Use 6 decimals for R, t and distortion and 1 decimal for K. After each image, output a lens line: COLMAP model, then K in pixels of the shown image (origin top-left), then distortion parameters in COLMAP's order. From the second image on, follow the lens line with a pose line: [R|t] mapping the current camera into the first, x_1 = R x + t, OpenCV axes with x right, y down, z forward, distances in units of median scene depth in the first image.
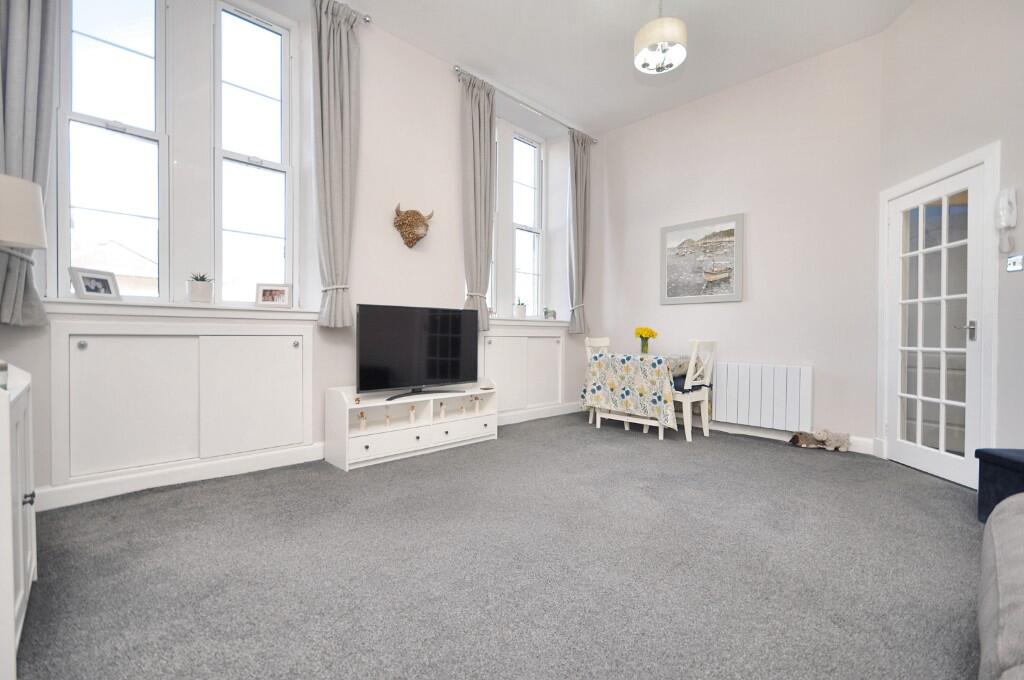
lens RADIAL K [[442.0, 0, 511.6], [0, 442.0, 340.1], [0, 0, 1]] dist [-0.010977, -0.000635]
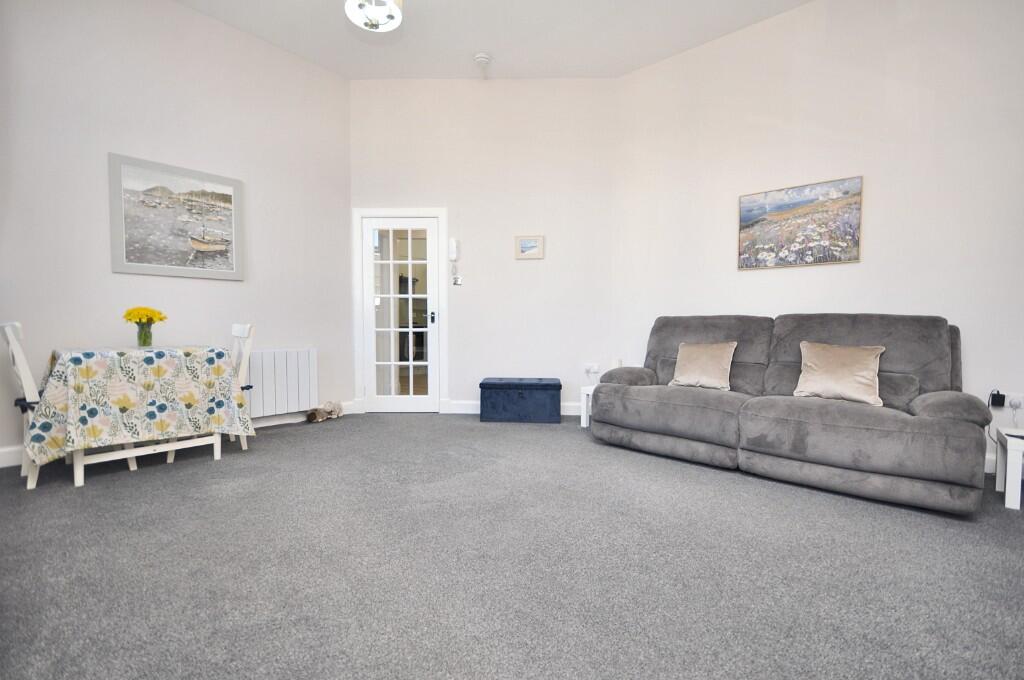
lens RADIAL K [[442.0, 0, 513.7], [0, 442.0, 340.2], [0, 0, 1]] dist [-0.010977, -0.000635]
pose [[-0.072166, -0.044772, 0.996387, -0.391035], [0.004791, 0.998965, 0.045235, -0.006292], [-0.997381, 0.008038, -0.071877, 0.502957]]
